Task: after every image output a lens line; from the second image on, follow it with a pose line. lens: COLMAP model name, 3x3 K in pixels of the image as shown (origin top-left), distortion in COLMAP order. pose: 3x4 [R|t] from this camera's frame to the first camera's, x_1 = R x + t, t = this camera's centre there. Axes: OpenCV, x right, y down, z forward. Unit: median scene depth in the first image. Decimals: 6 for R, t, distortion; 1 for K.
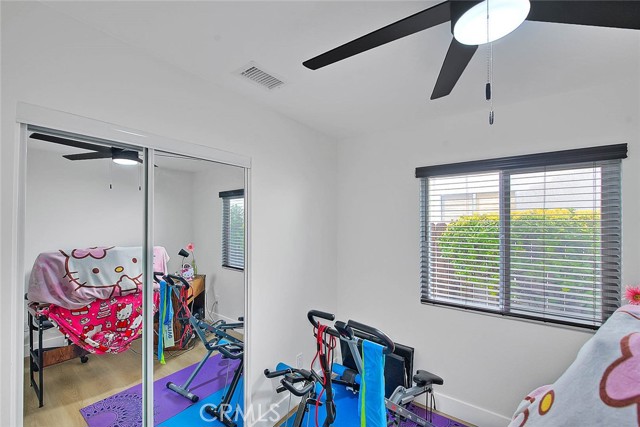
lens RADIAL K [[263.4, 0, 321.4], [0, 263.4, 218.9], [0, 0, 1]] dist [-0.000738, -0.000136]
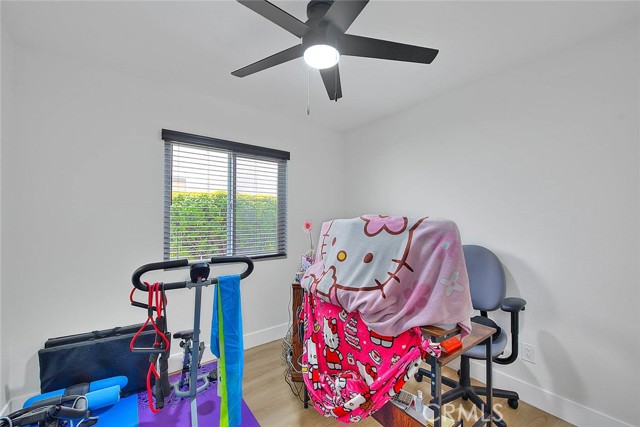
lens RADIAL K [[263.4, 0, 321.4], [0, 263.4, 218.9], [0, 0, 1]] dist [-0.000738, -0.000136]
pose [[0.270074, 0.001930, 0.962838, -0.463932], [-0.004133, 0.999991, -0.000845, 0.150836], [-0.962831, -0.003751, 0.270080, 0.214330]]
